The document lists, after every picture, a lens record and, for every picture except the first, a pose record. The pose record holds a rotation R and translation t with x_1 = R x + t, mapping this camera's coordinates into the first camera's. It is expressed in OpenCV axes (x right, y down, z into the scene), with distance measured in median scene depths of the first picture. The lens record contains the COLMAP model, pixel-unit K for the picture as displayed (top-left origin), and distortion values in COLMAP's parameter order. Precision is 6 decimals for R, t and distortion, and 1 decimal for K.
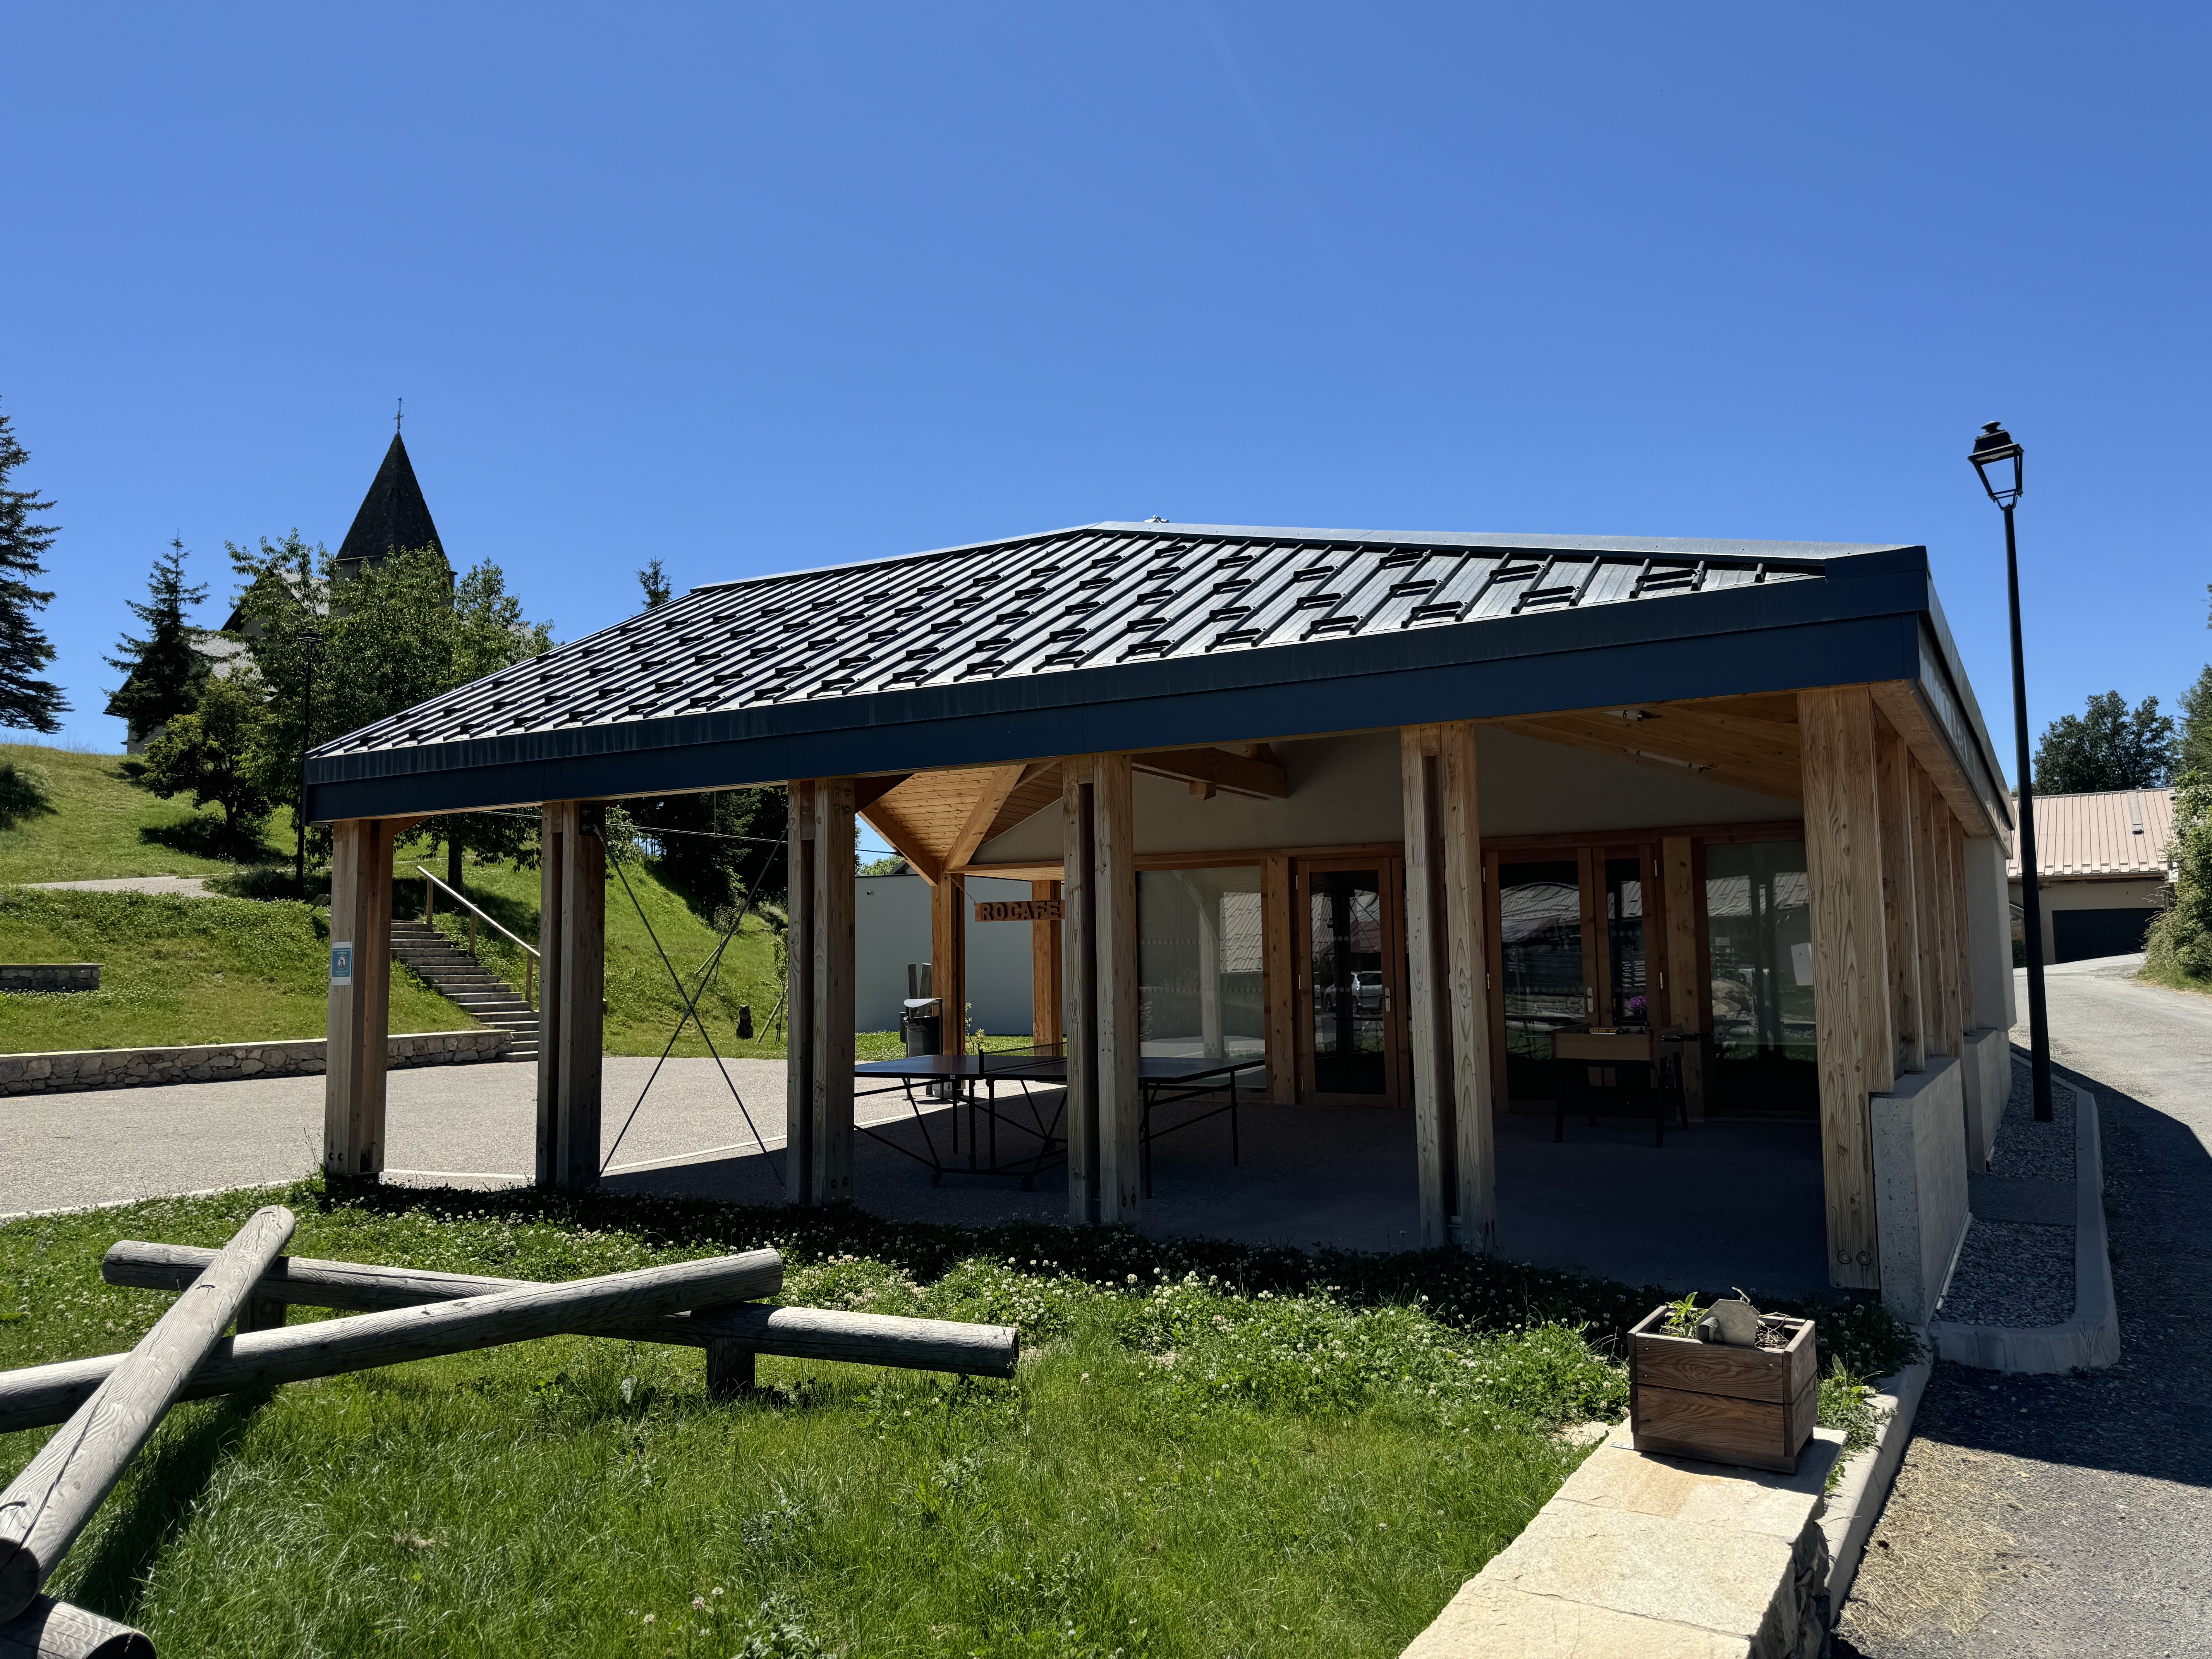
lens RADIAL K [[1558.5, 0, 957.9], [0, 1558.5, 825.9], [0, 0, 1]] dist [0.092402, -0.105012]
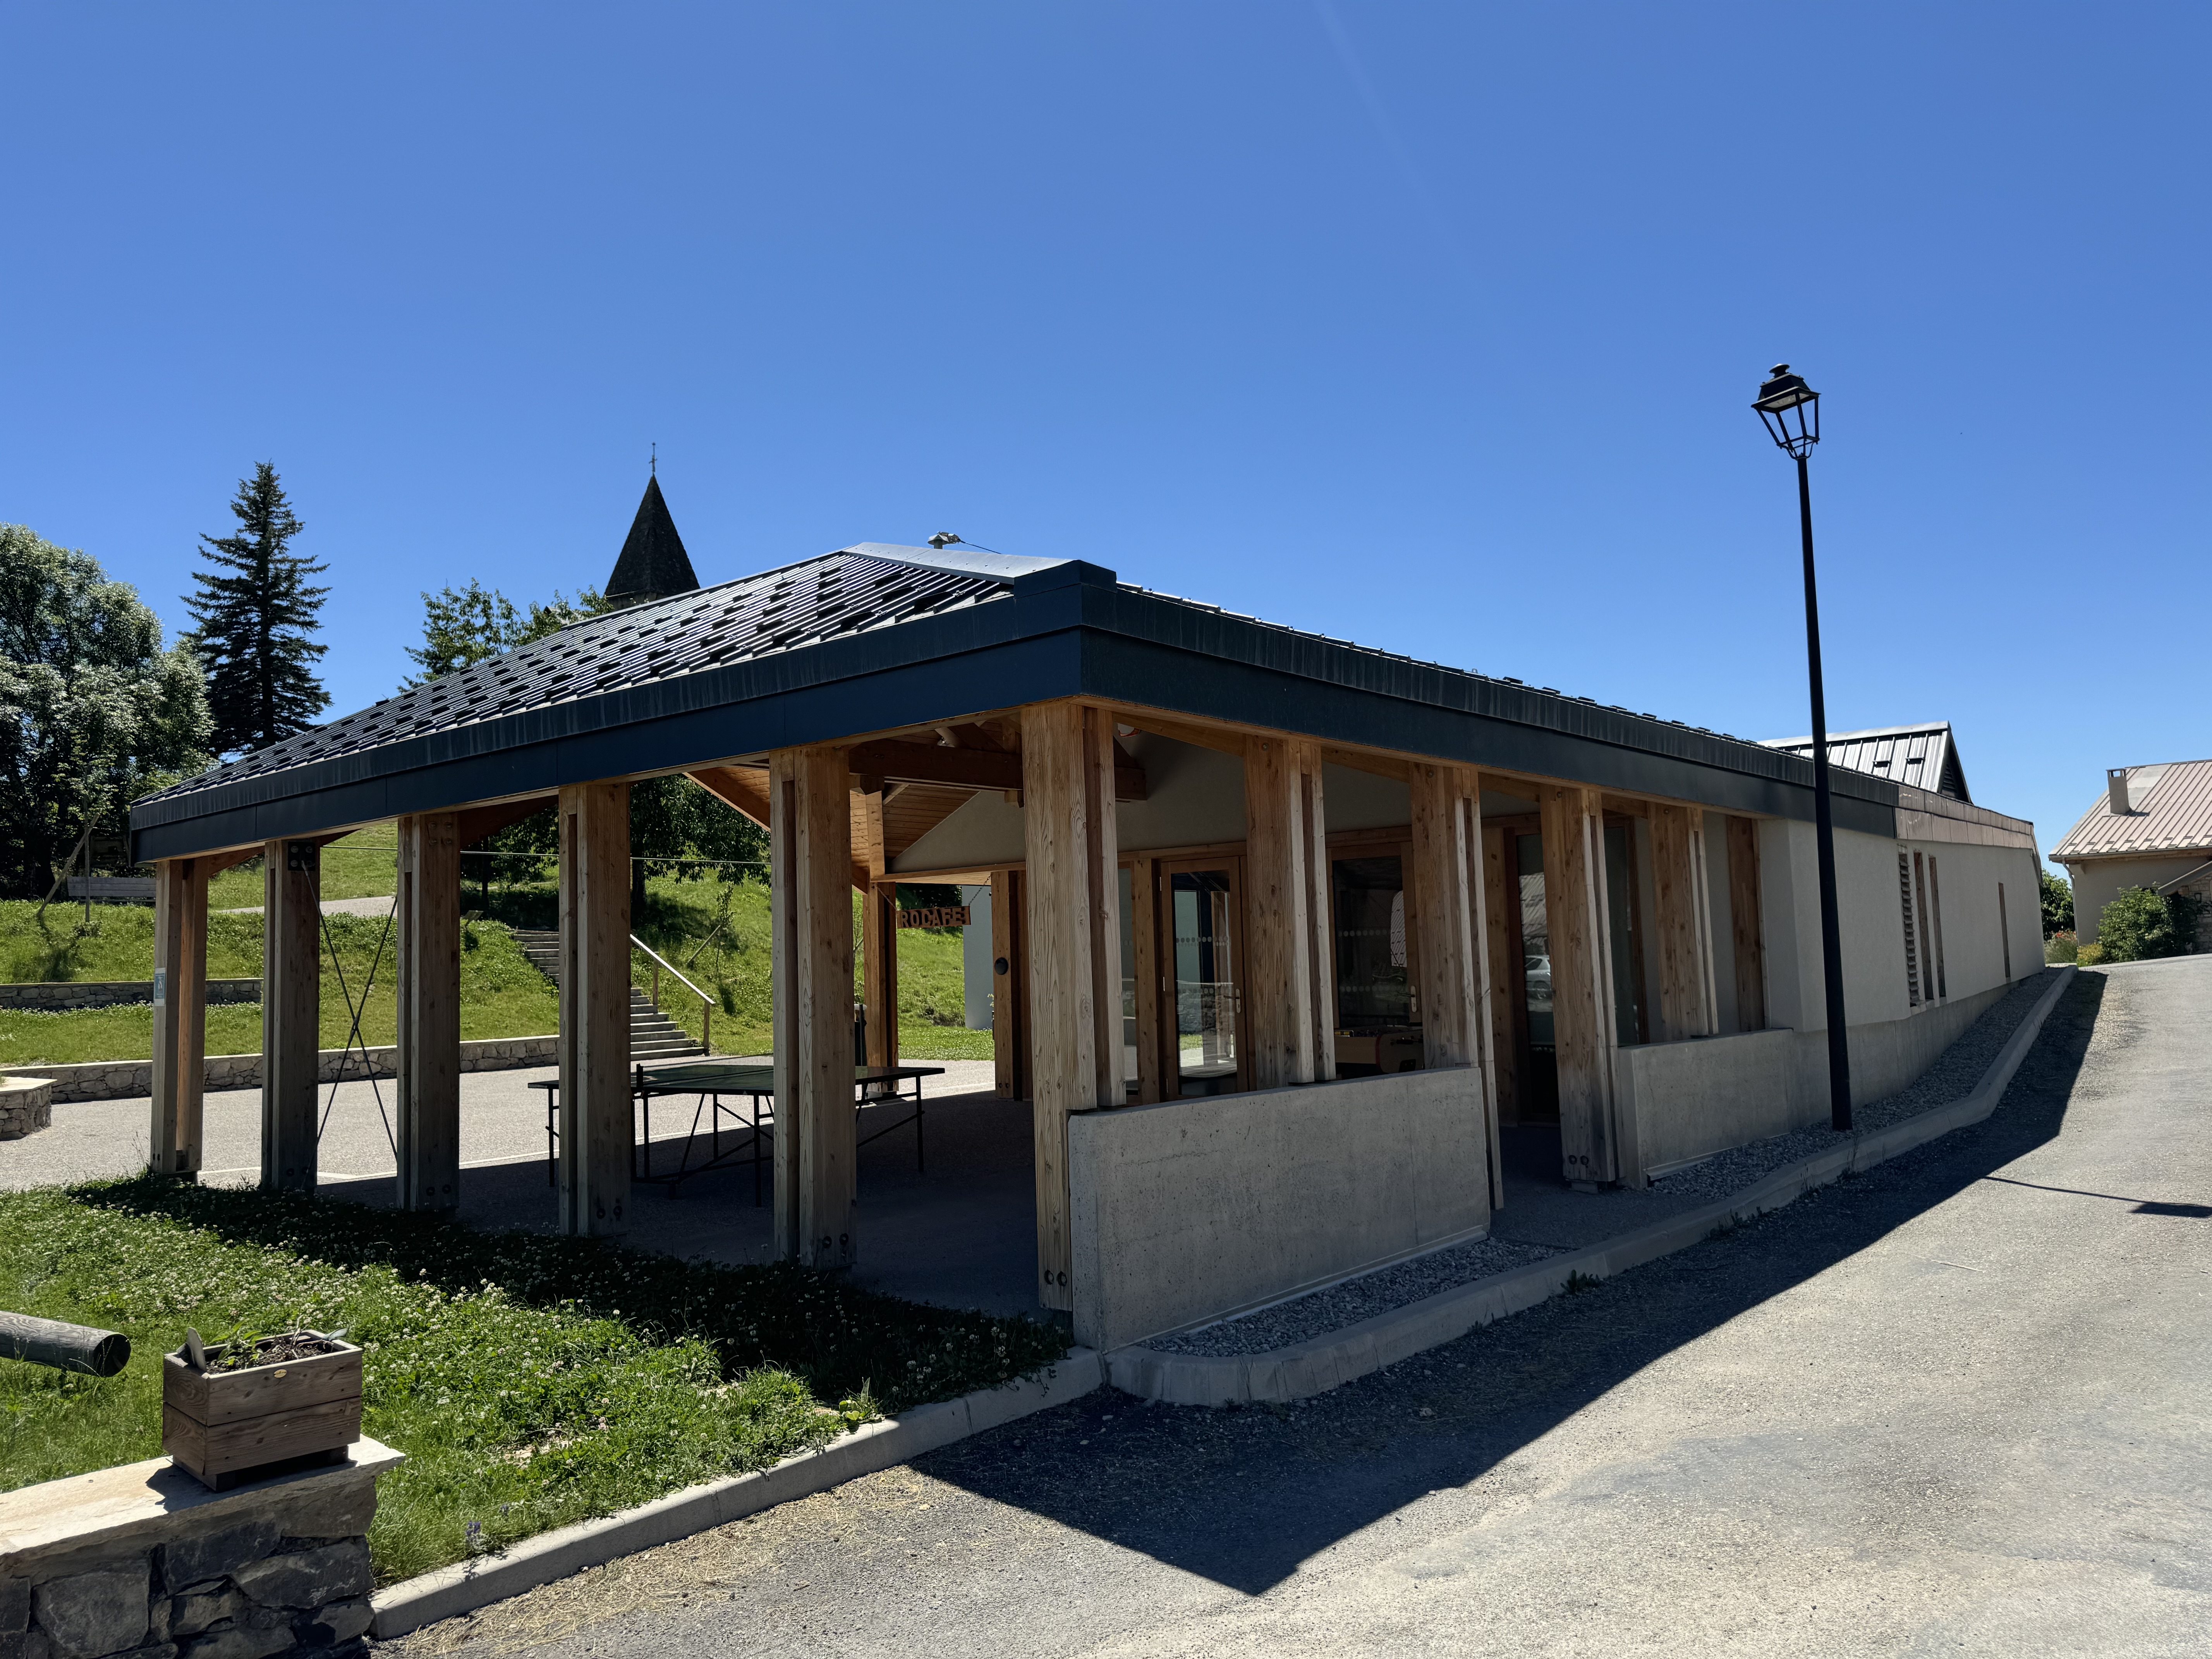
lens RADIAL K [[1545.3, 0, 1097.1], [0, 1545.3, 830.5], [0, 0, 1]] dist [0.135308, -0.200989]
pose [[0.978086, -0.034460, -0.205332, 0.412106], [0.036706, 0.999301, 0.007137, -0.007153], [0.204942, -0.014517, 0.978666, 0.027045]]
